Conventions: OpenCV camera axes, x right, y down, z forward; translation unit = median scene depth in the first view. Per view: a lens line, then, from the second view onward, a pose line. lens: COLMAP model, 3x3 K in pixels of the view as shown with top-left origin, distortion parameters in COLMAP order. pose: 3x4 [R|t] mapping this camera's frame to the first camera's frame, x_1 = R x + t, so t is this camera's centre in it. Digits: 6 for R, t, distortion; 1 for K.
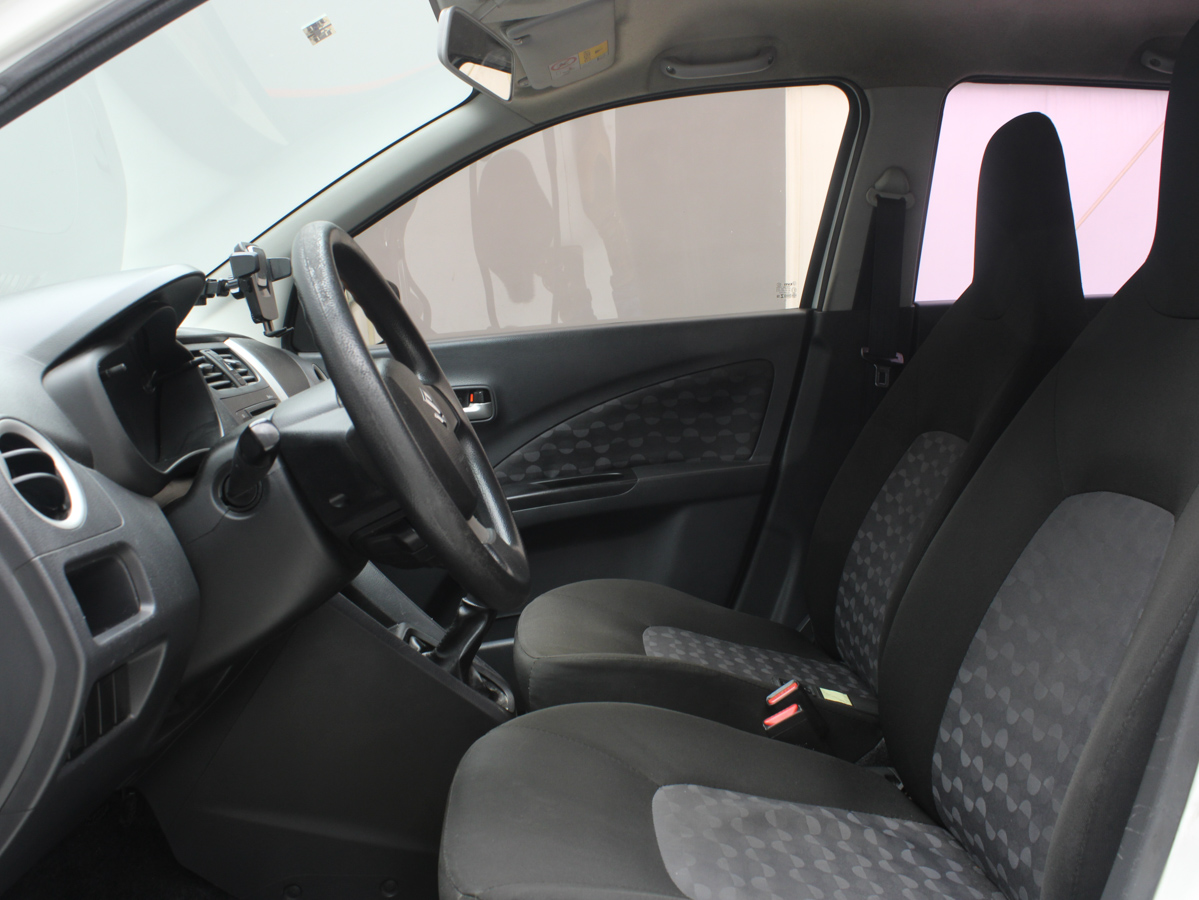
lens RADIAL K [[1188.7, 0, 599.5], [0, 1188.7, 450.0], [0, 0, 1]] dist [-0.136263, 0.014409]
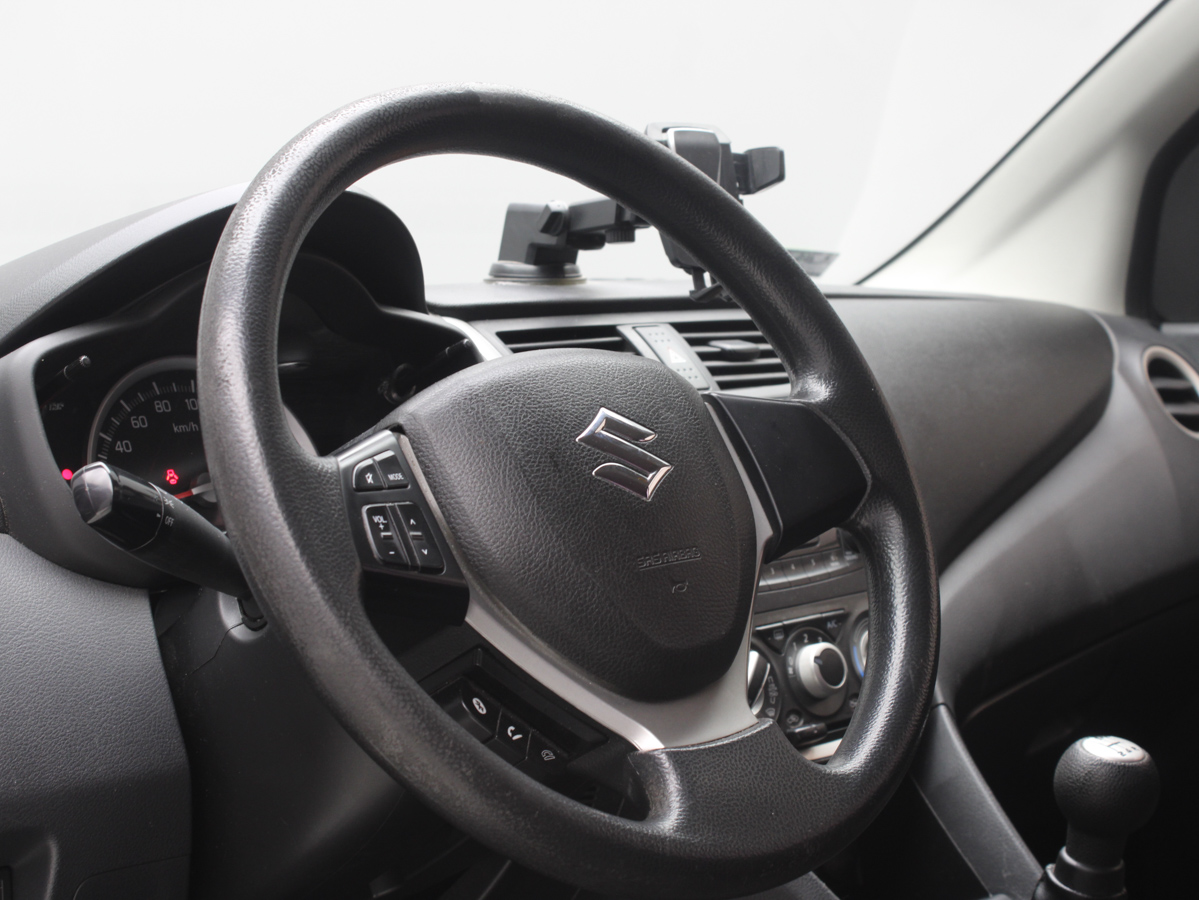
lens RADIAL K [[2133.0, 0, 599.5], [0, 2133.0, 450.0], [0, 0, 1]] dist [-0.031301, -0.067094]
pose [[0.681402, 0.039807, -0.730826, 0.240930], [-0.053546, 0.998555, 0.004465, -0.019848], [0.729948, 0.036091, 0.682549, 0.201305]]
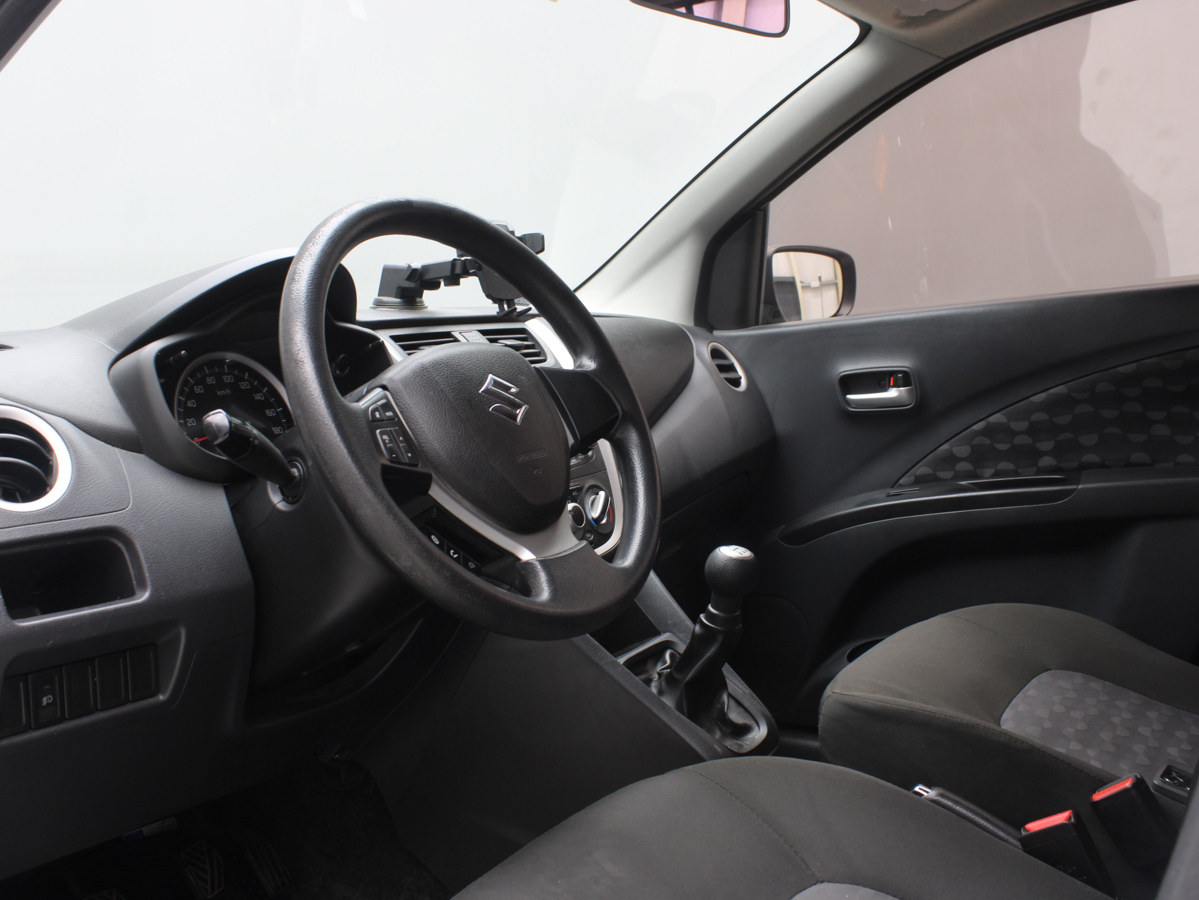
lens RADIAL K [[1188.7, 0, 599.5], [0, 1188.7, 450.0], [0, 0, 1]] dist [-0.136263, 0.014409]
pose [[0.822765, 0.044834, -0.566611, 0.207152], [-0.032539, 0.998965, 0.031794, -0.013840], [0.567450, -0.007722, 0.823372, 0.159418]]
